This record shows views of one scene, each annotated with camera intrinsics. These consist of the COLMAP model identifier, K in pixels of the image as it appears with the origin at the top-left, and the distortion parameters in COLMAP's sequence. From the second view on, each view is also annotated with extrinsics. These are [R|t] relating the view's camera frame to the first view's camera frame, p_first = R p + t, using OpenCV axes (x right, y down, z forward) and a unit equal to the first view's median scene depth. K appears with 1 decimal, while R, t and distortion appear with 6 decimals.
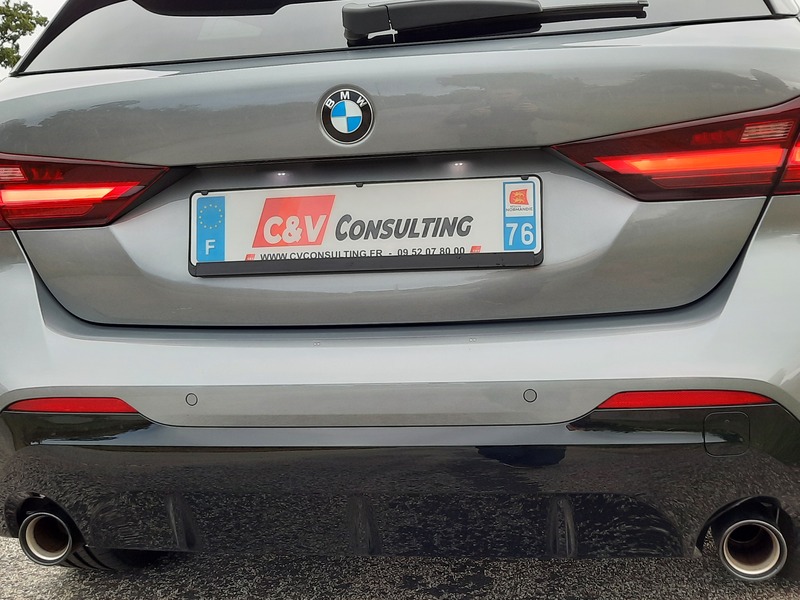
lens RADIAL K [[714.9, 0, 400.0], [0, 714.9, 300.0], [0, 0, 1]] dist [0.046290, -0.071666]
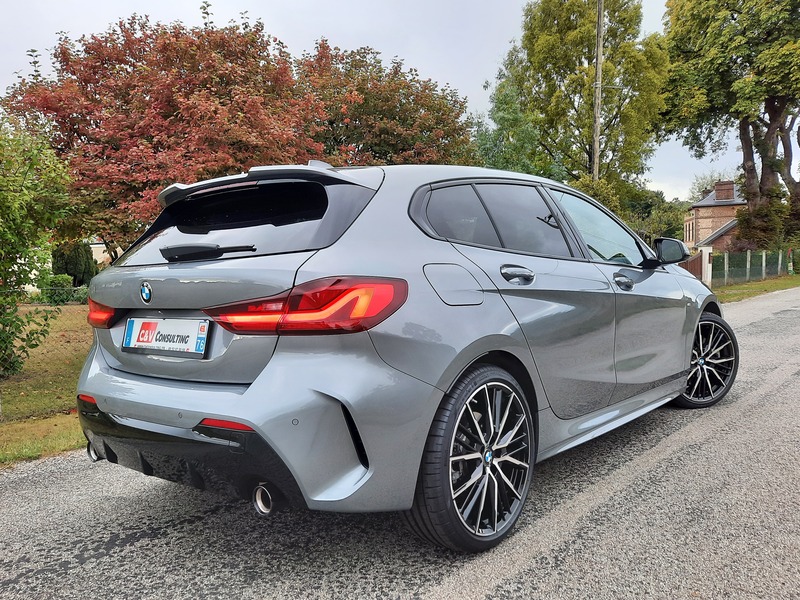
lens RADIAL K [[714.9, 0, 400.0], [0, 714.9, 300.0], [0, 0, 1]] dist [0.046290, -0.071666]
pose [[0.841707, 0.040325, -0.538427, 1.900804], [-0.105633, 0.990235, -0.090970, -0.090968], [0.529501, 0.133446, 0.837747, -0.588953]]
